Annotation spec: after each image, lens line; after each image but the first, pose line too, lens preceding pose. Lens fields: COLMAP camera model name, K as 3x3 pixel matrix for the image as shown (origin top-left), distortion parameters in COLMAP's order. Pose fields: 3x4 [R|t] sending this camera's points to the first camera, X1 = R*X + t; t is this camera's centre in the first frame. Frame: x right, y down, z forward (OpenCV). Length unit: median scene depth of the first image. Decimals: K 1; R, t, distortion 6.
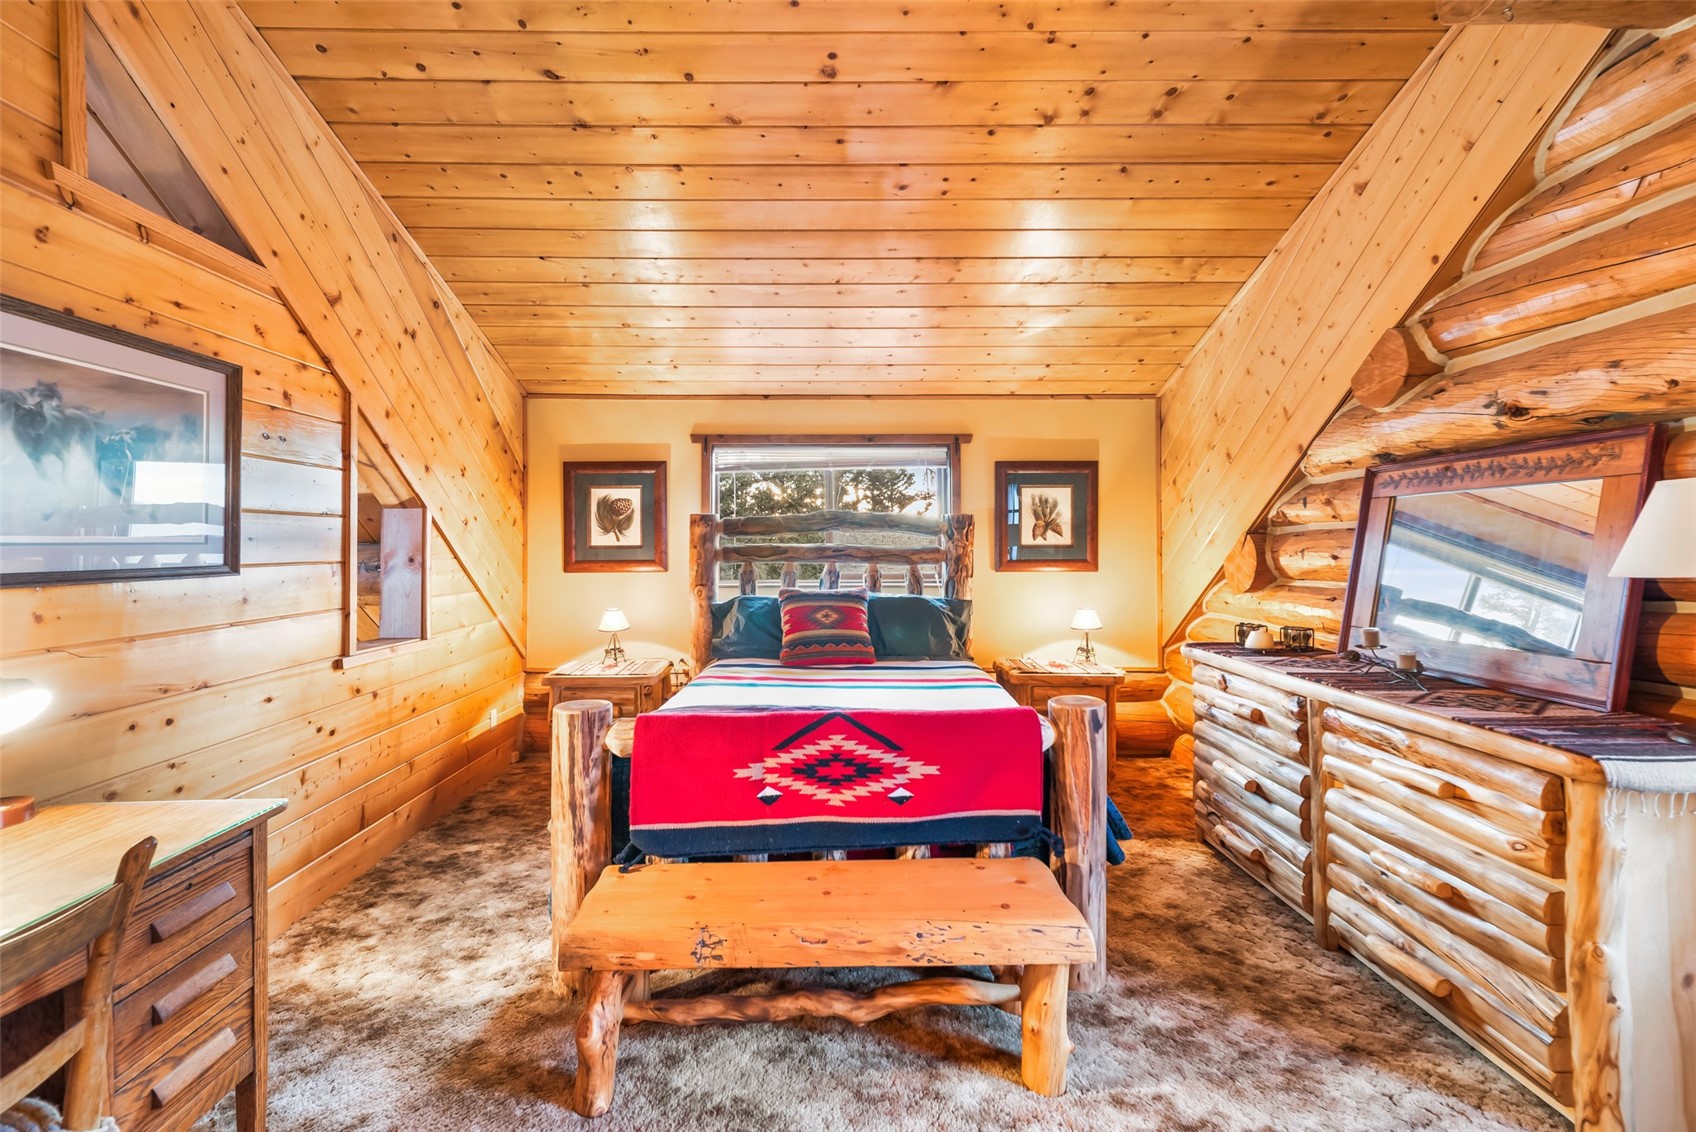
lens RADIAL K [[740.8, 0, 823.9], [0, 740.8, 536.5], [0, 0, 1]] dist [0.009901, -0.001094]
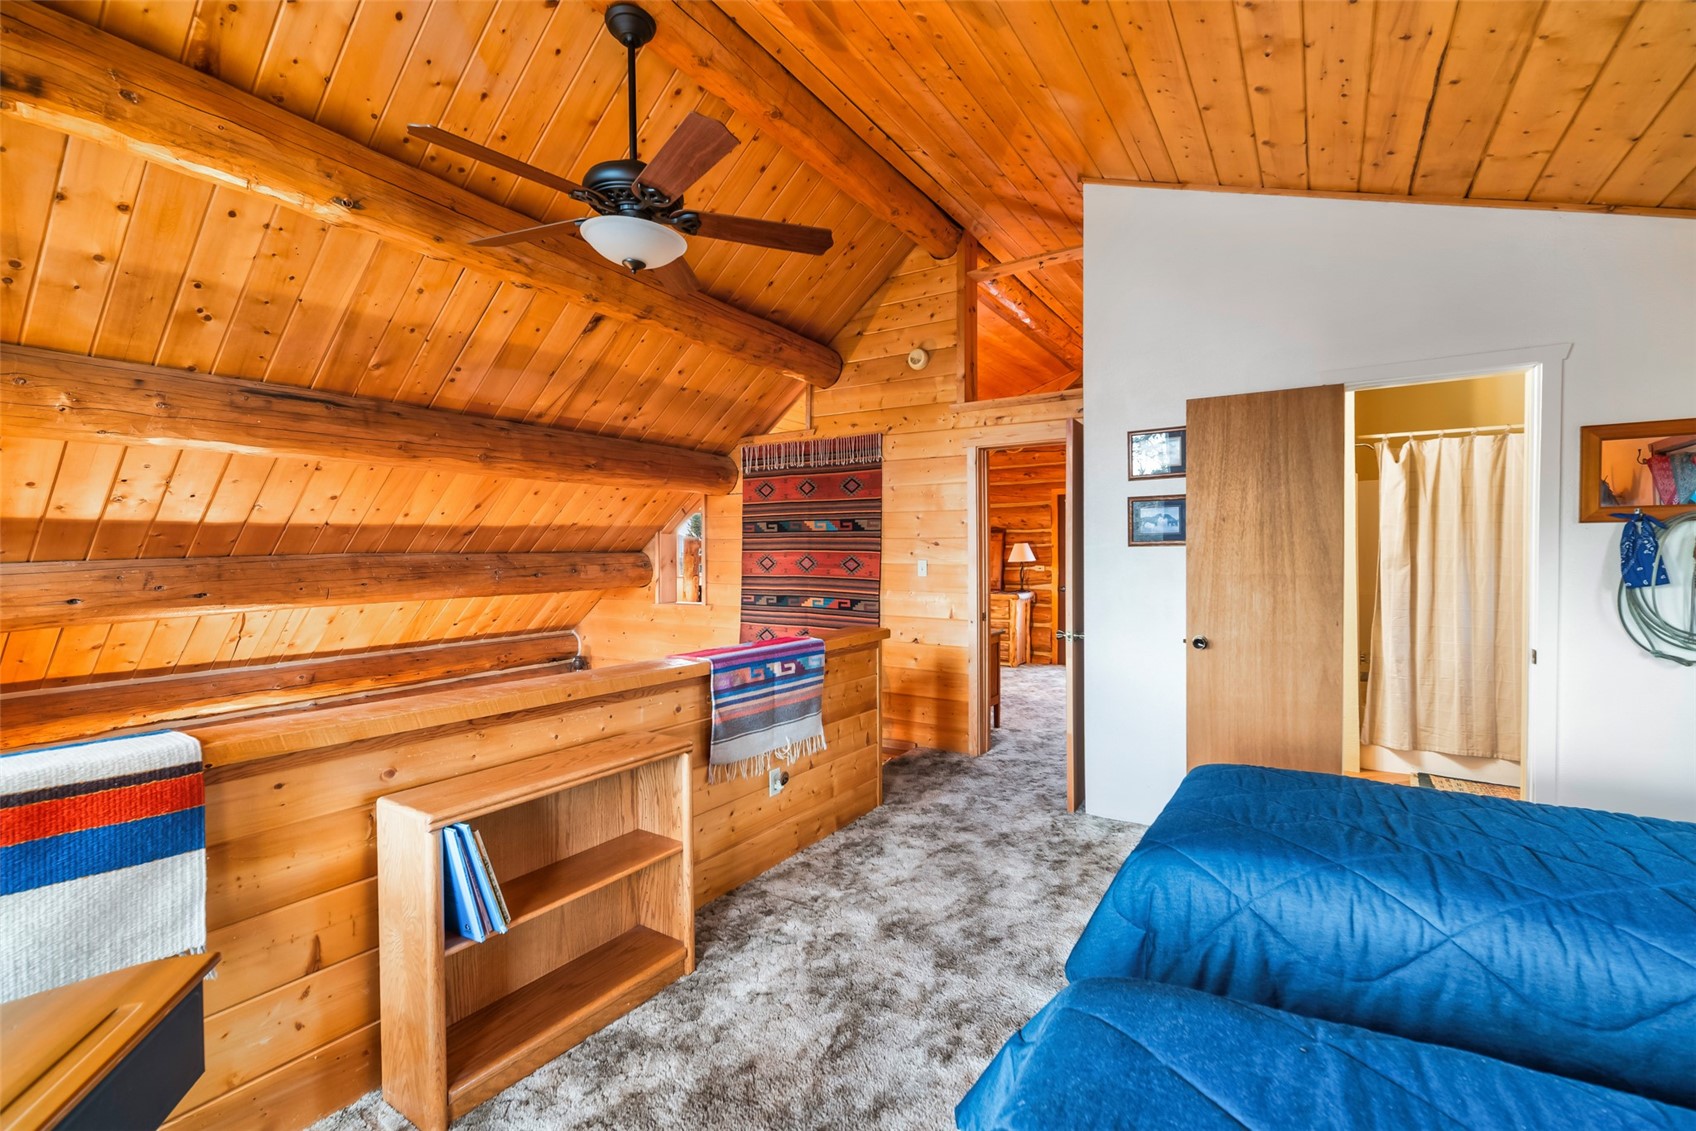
lens RADIAL K [[740.8, 0, 854.1], [0, 740.8, 567.7], [0, 0, 1]] dist [0.009901, -0.001094]
pose [[0.529177, -0.008801, 0.848466, -2.518320], [-0.011768, 0.999774, 0.017710, 0.010072], [-0.848430, -0.019357, 0.528953, -0.514891]]
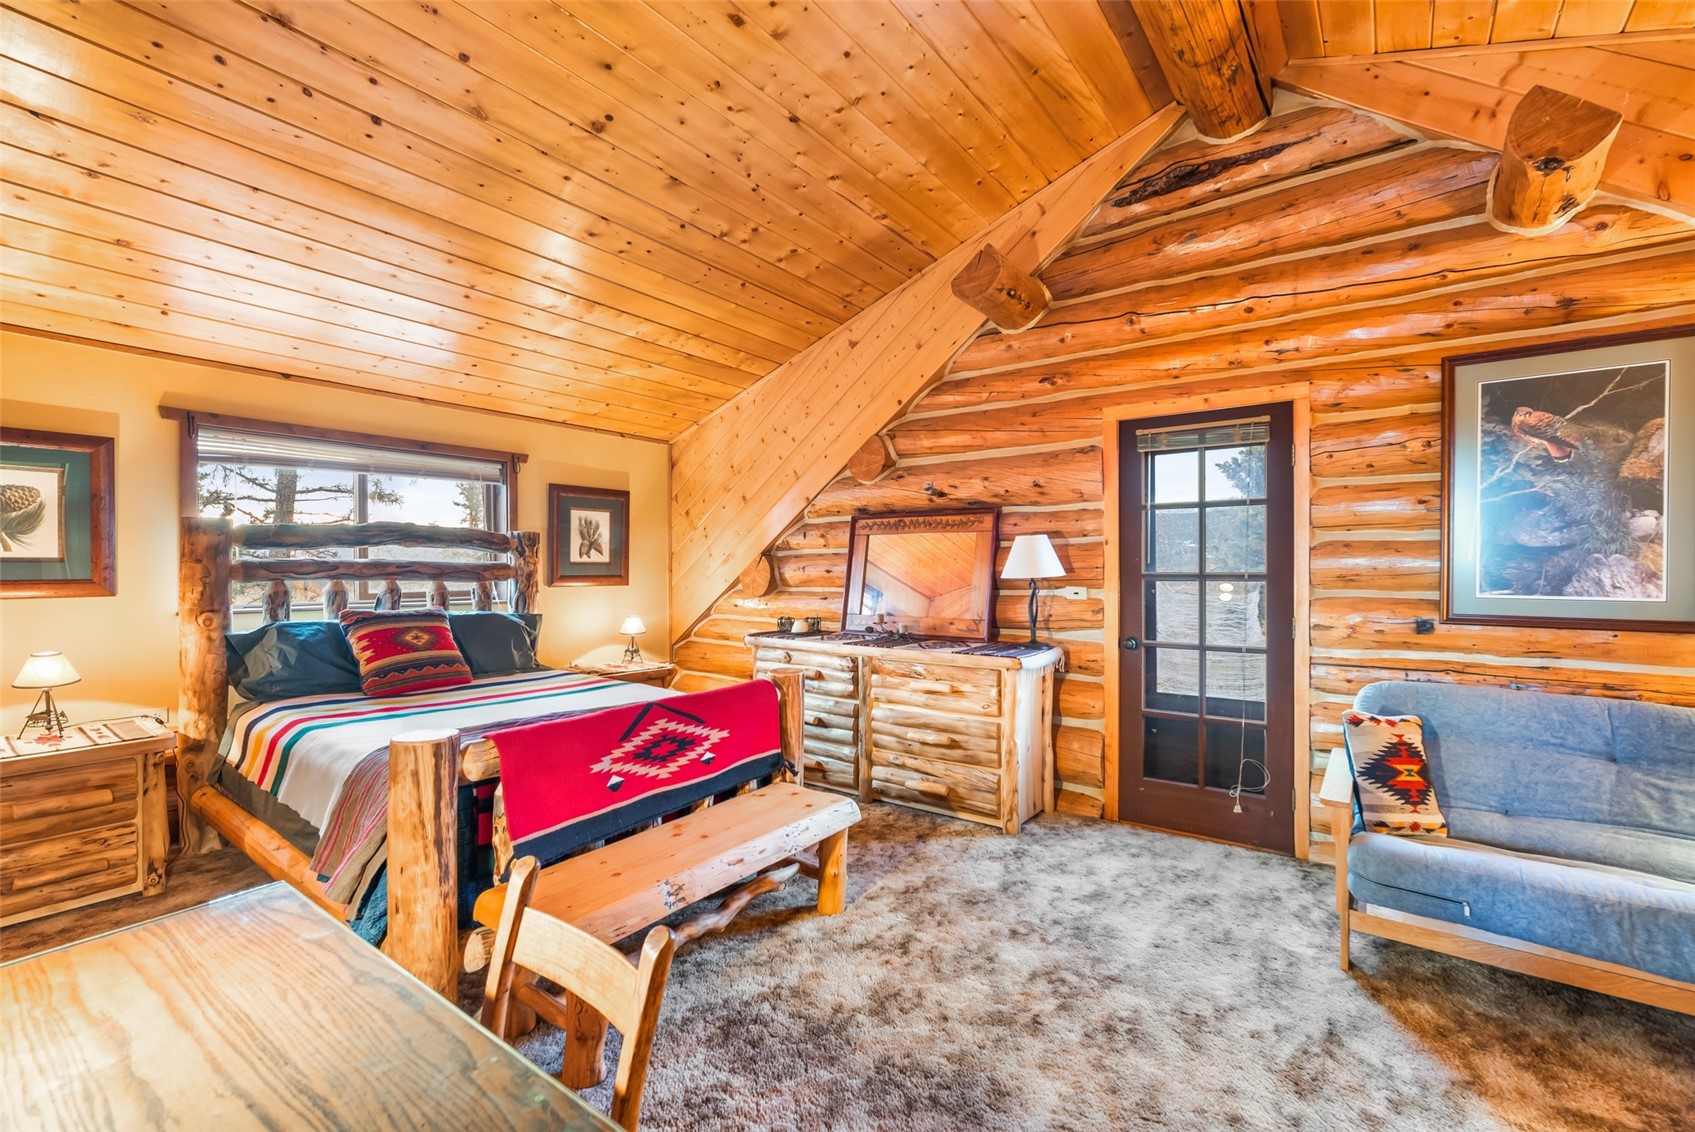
lens RADIAL K [[740.3, 0, 845.3], [0, 740.3, 562.4], [0, 0, 1]] dist [0.009901, -0.001094]
pose [[0.597947, 0.008505, 0.801491, -0.642004], [-0.015481, 0.999880, 0.000940, 0.007856], [-0.801386, -0.012969, 0.598006, 0.046822]]
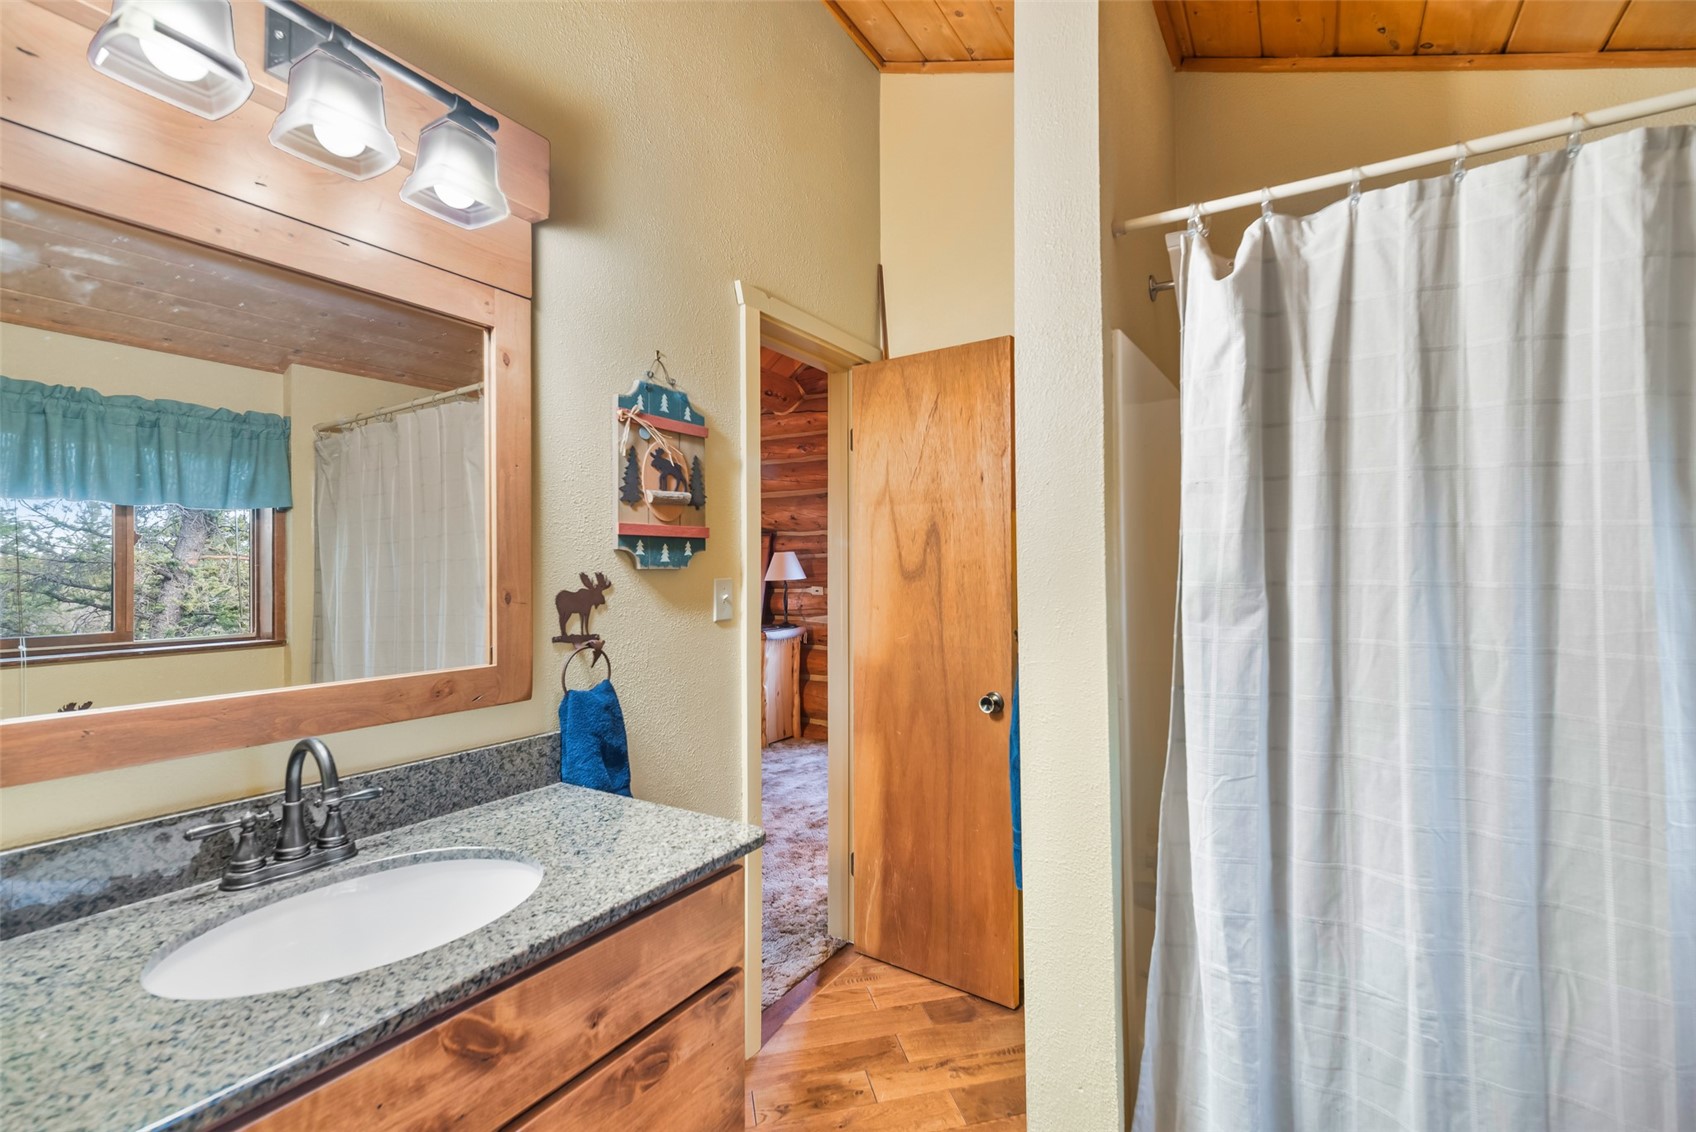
lens RADIAL K [[740.8, 0, 892.7], [0, 740.8, 560.7], [0, 0, 1]] dist [0.009901, -0.001094]
pose [[0.484362, 0.020624, 0.874625, -1.014262], [-0.019761, 0.999725, -0.012631, -0.003170], [-0.874645, -0.011165, 0.484636, -0.713167]]
